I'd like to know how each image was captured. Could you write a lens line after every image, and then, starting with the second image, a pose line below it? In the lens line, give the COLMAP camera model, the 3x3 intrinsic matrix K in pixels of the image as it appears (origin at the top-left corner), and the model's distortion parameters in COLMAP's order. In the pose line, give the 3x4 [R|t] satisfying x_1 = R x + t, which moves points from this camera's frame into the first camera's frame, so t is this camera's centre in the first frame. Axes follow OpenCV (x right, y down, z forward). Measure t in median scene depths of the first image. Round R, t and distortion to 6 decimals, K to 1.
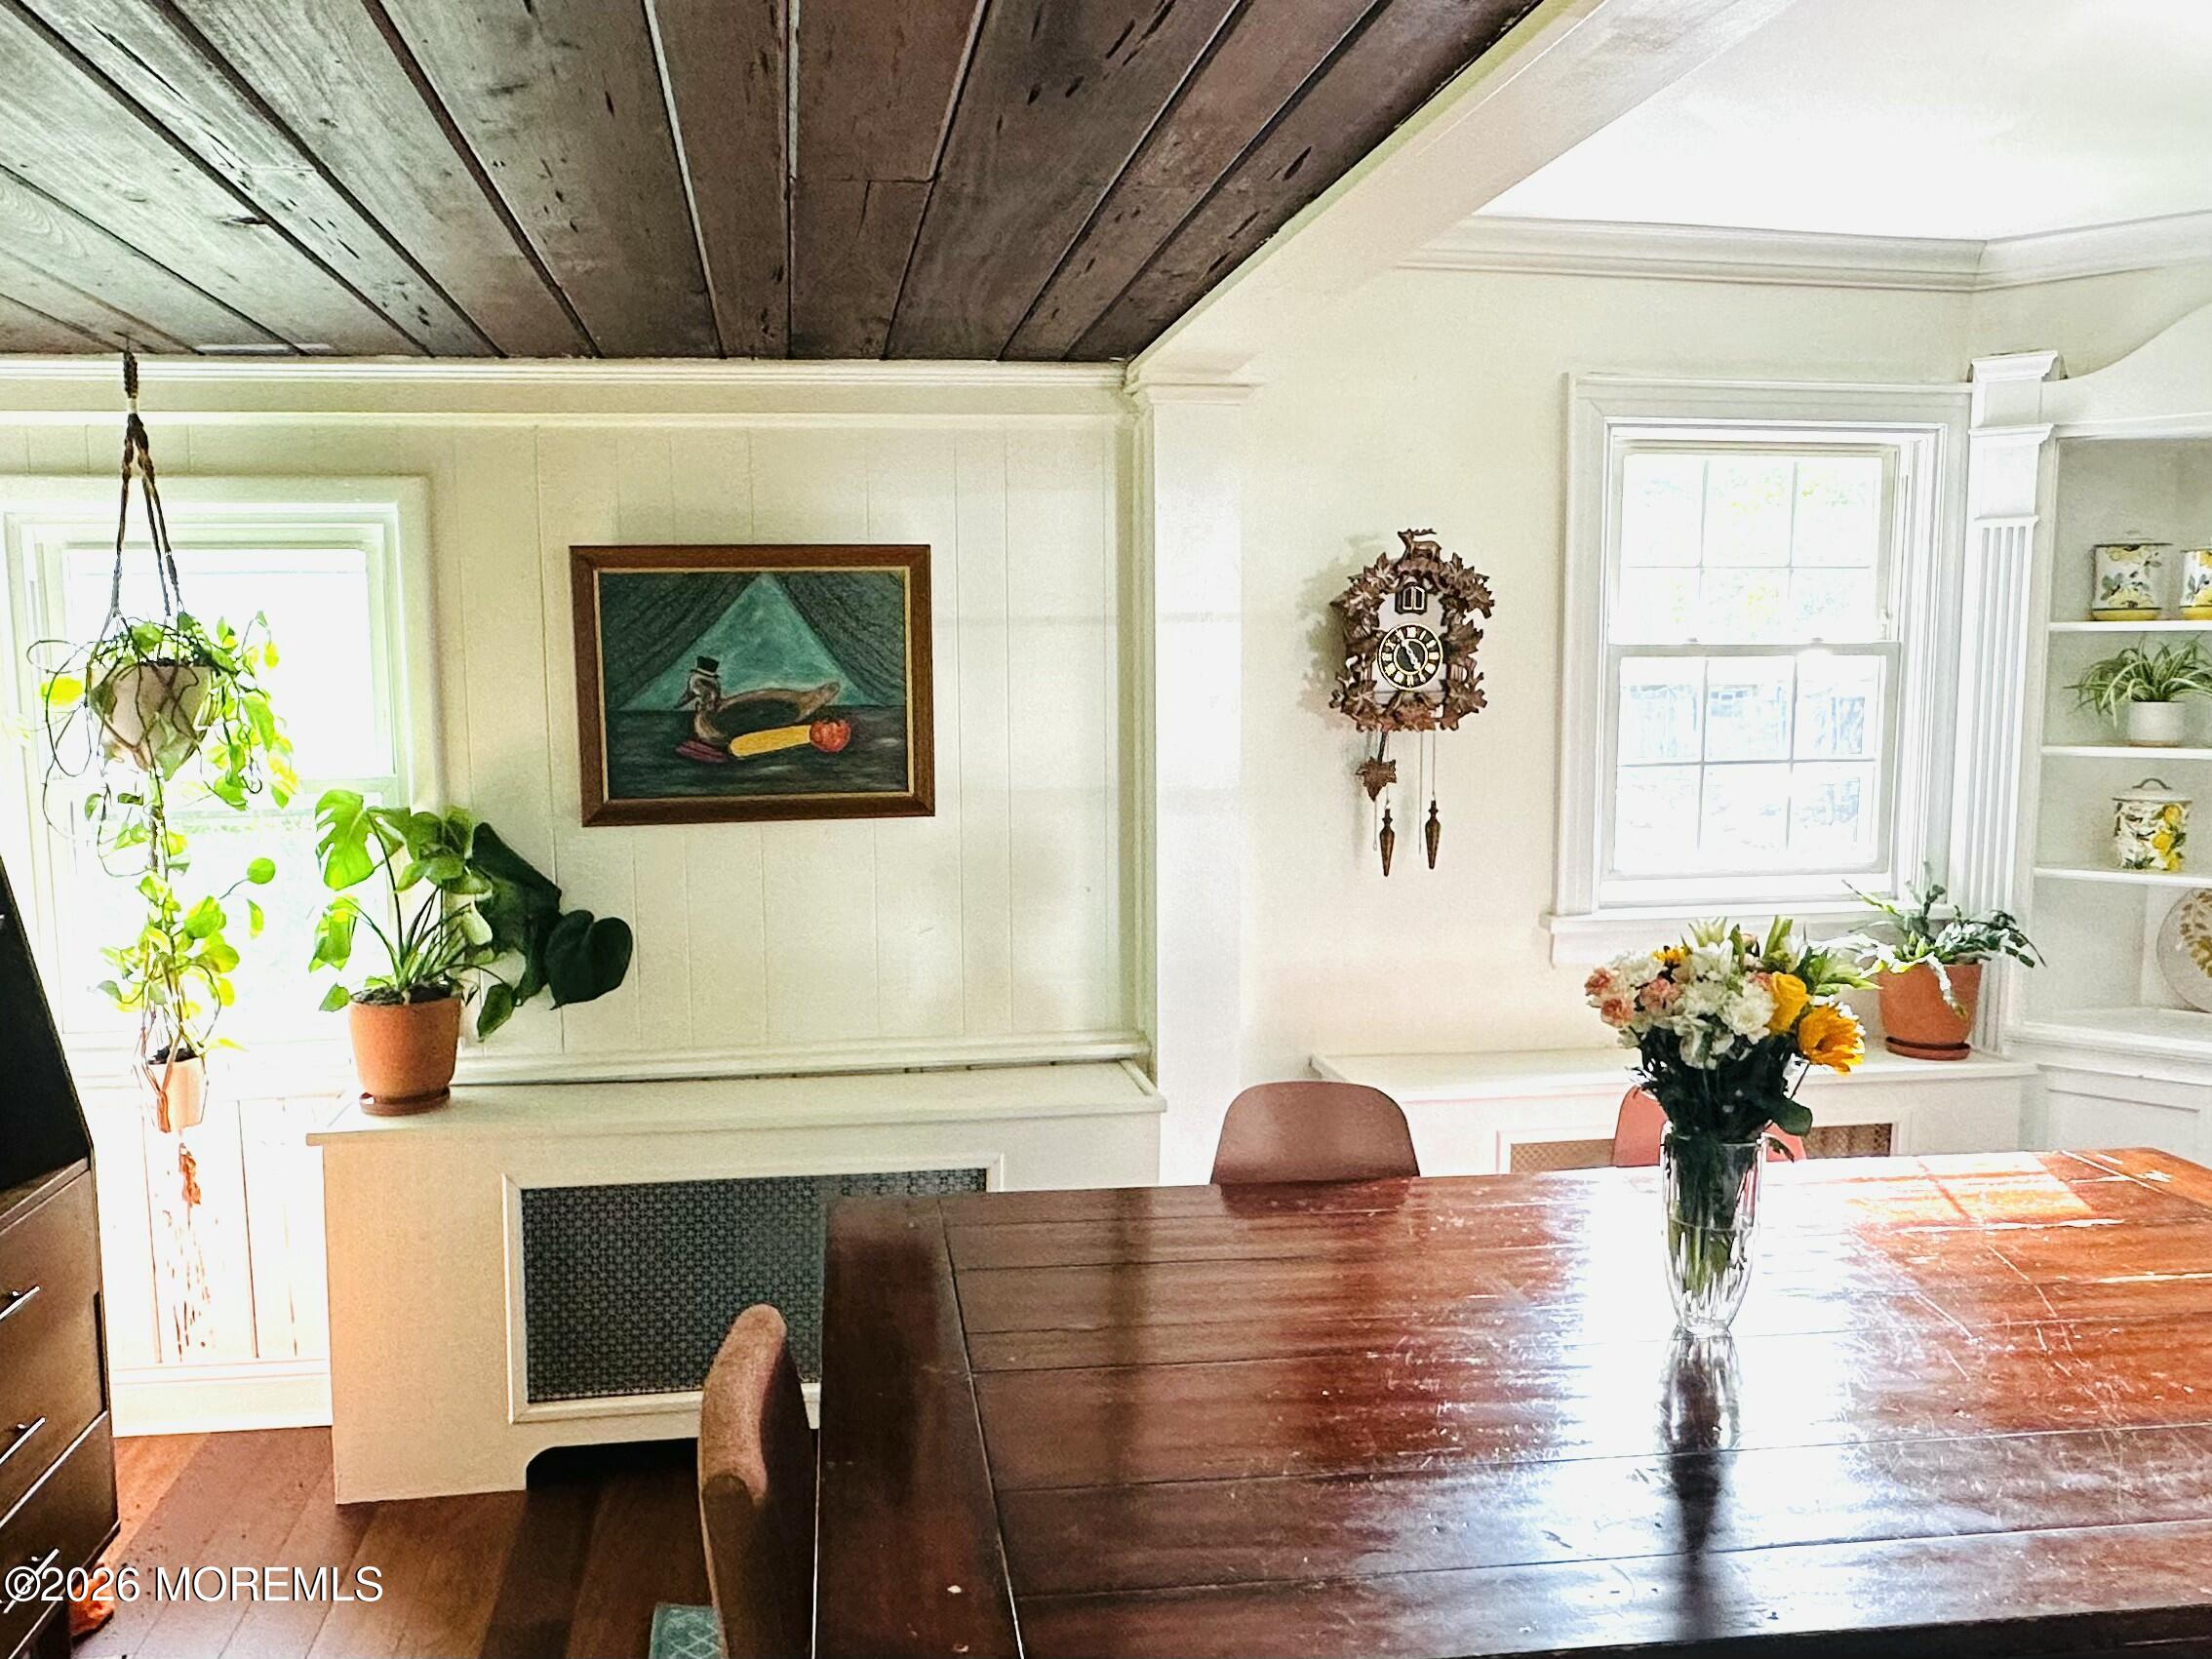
lens RADIAL K [[1560.8, 0, 1037.4], [0, 1560.8, 835.8], [0, 0, 1]] dist [0.000177, 0.001545]
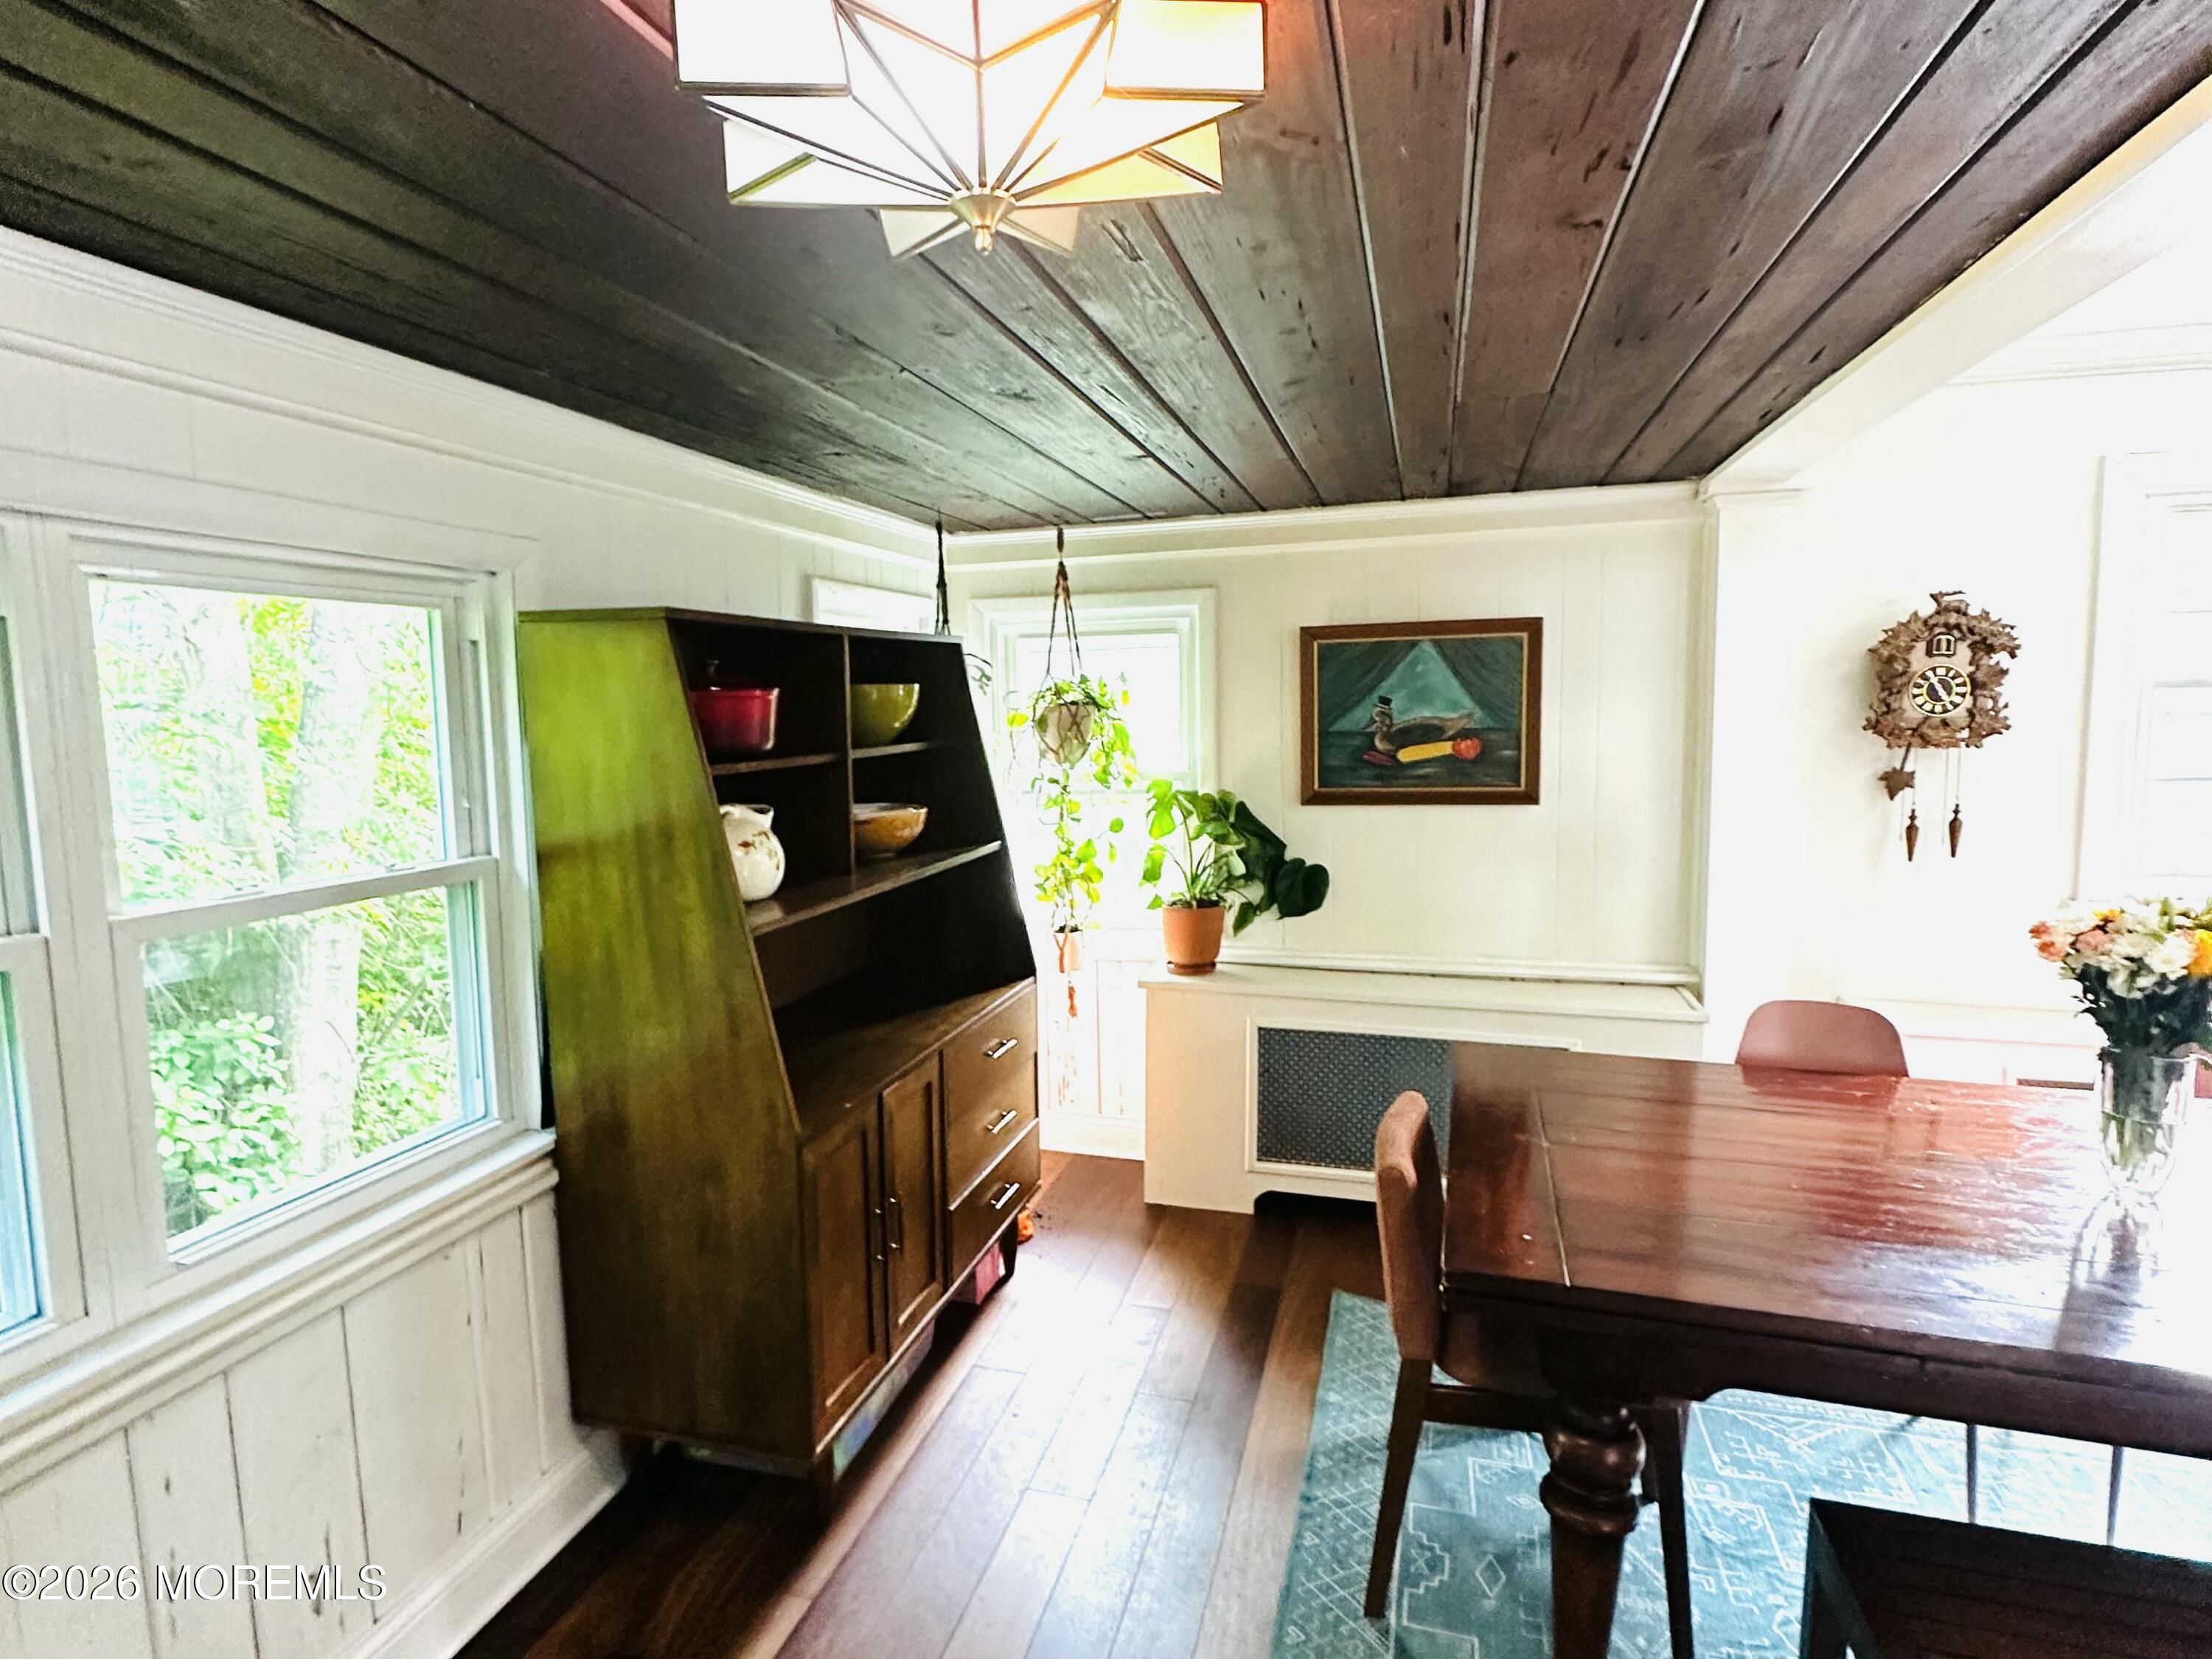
lens RADIAL K [[1180.8, 0, 1102.6], [0, 1180.8, 828.1], [0, 0, 1]] dist [-0.003649, -0.000093]
pose [[0.910380, 0.035787, -0.412223, 0.017922], [-0.035172, 0.999340, 0.009081, 0.013818], [0.412276, 0.006232, 0.911038, -0.168400]]
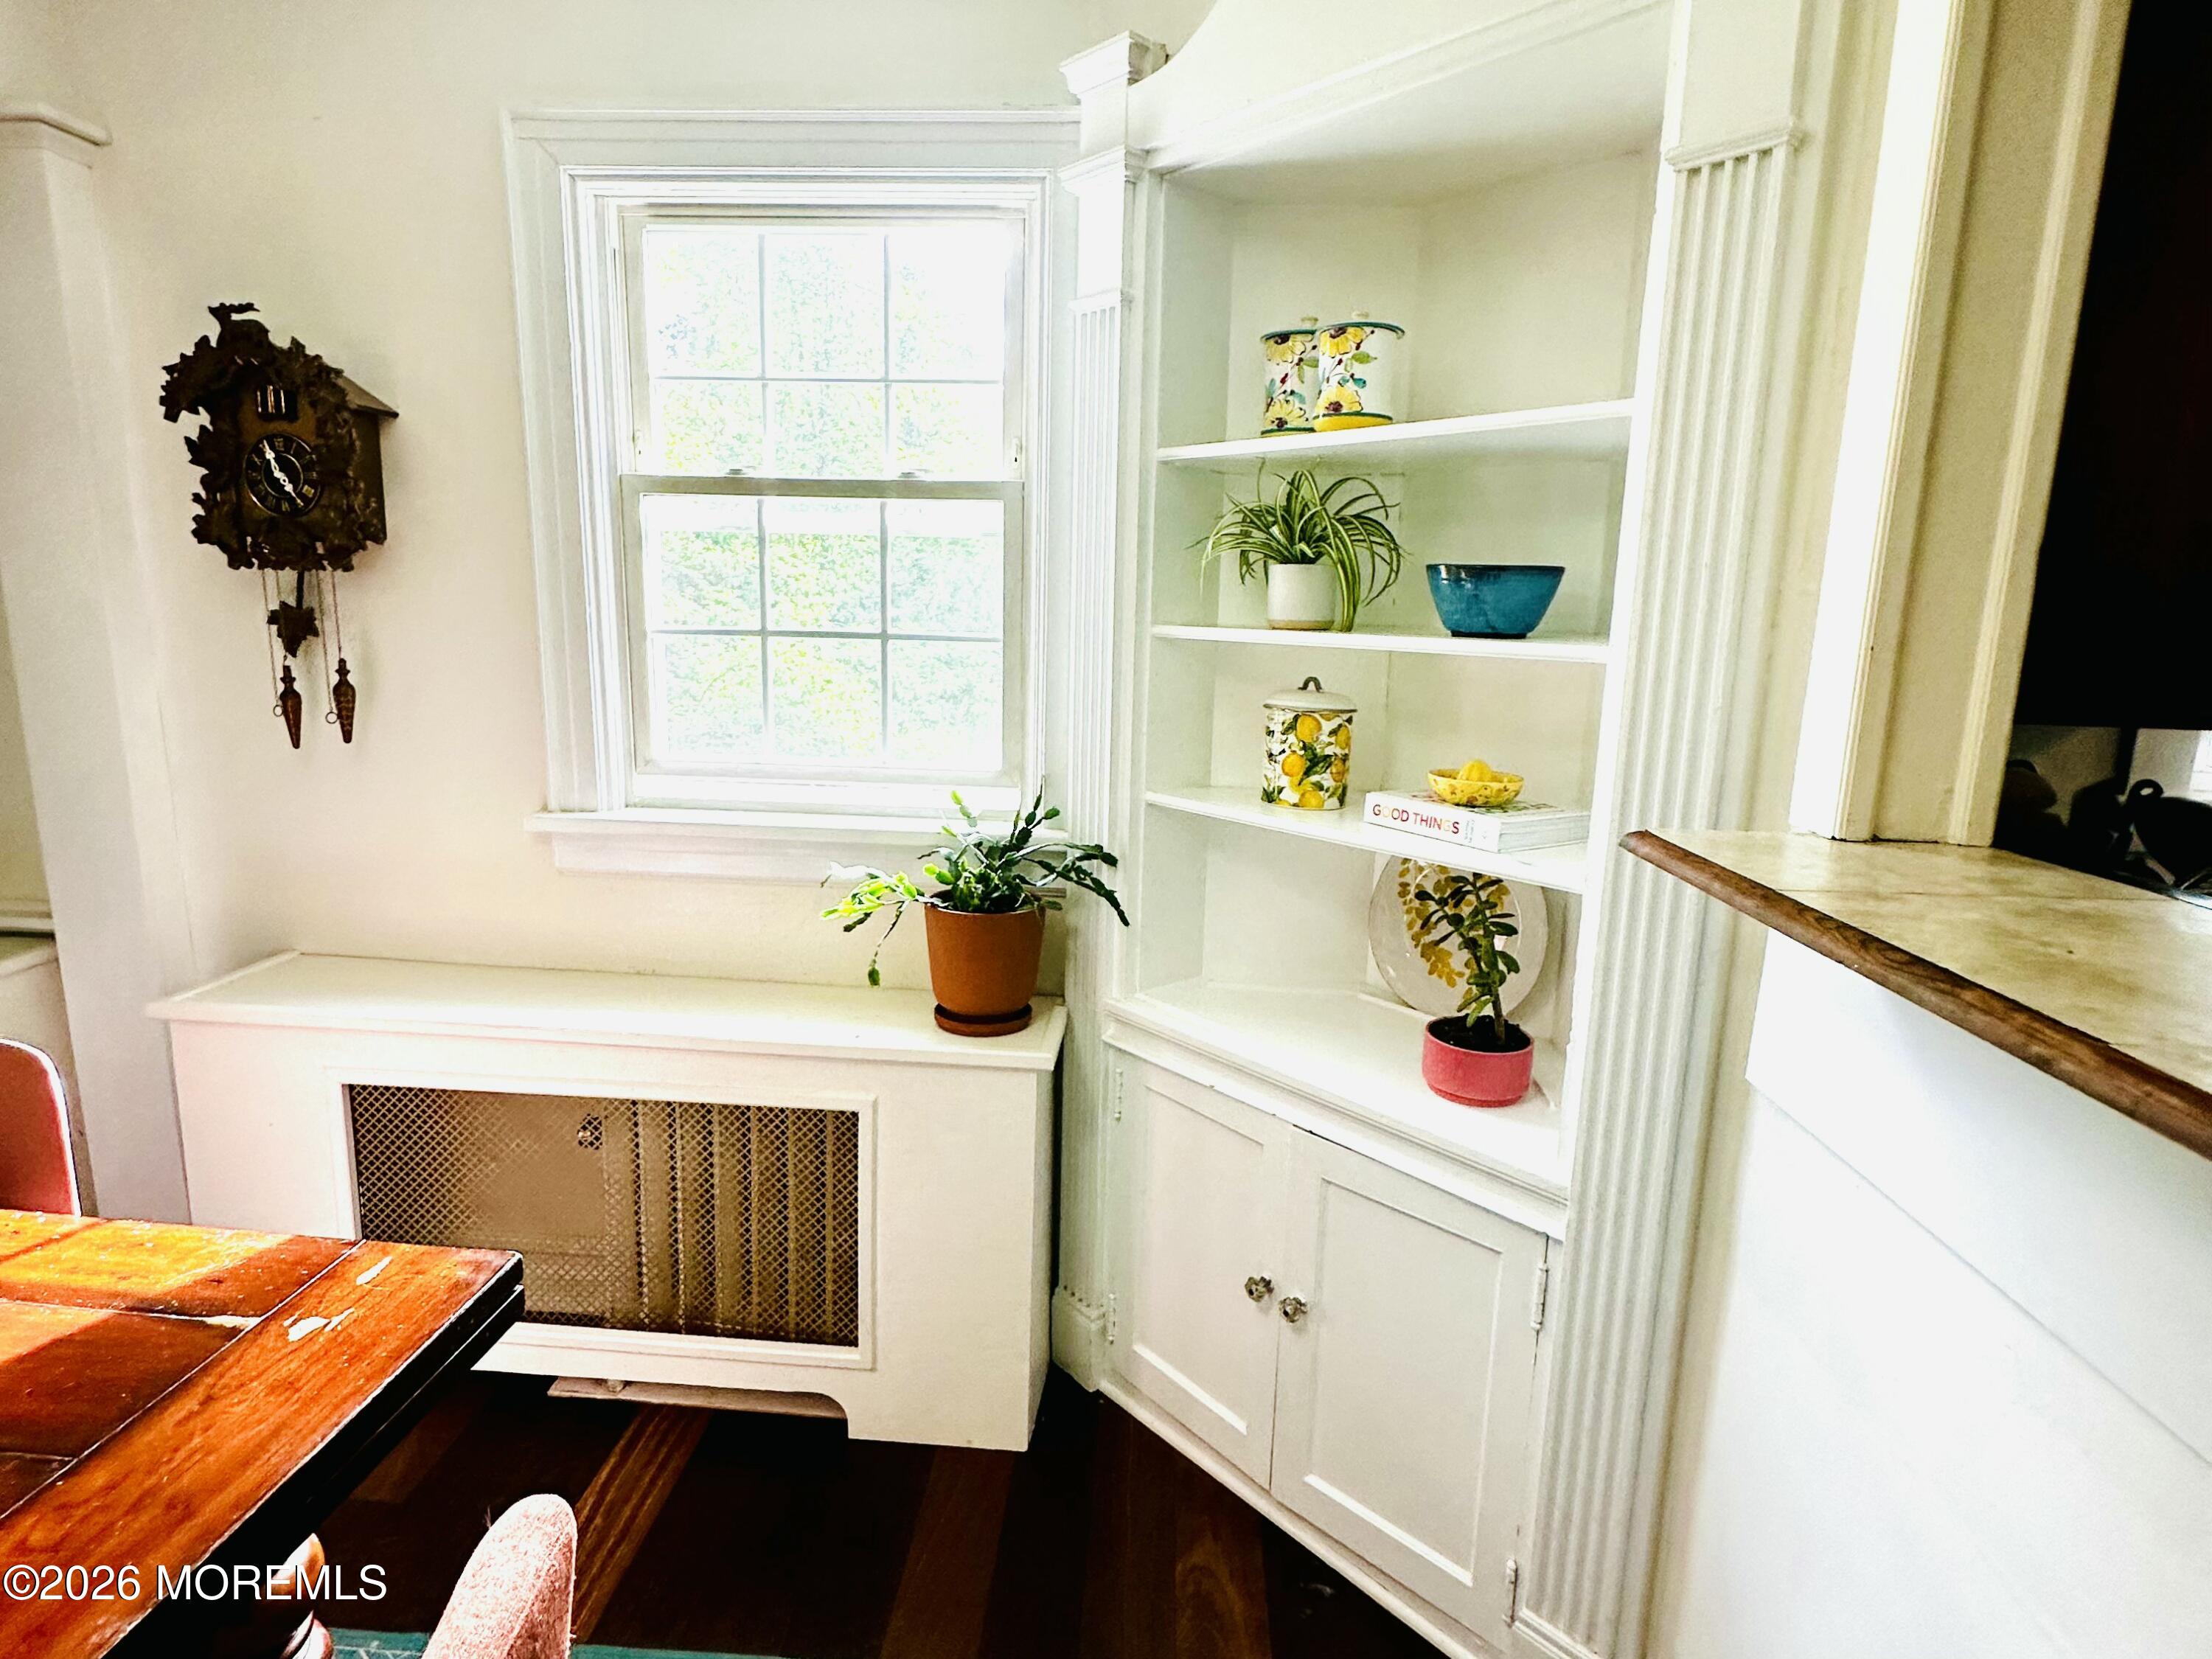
lens RADIAL K [[1180.8, 0, 1102.6], [0, 1180.8, 828.1], [0, 0, 1]] dist [-0.003649, -0.000093]
pose [[0.976644, 0.072423, -0.202293, 0.815012], [-0.055728, 0.994645, 0.087043, -0.010803], [0.207513, -0.073737, 0.975449, 0.500052]]
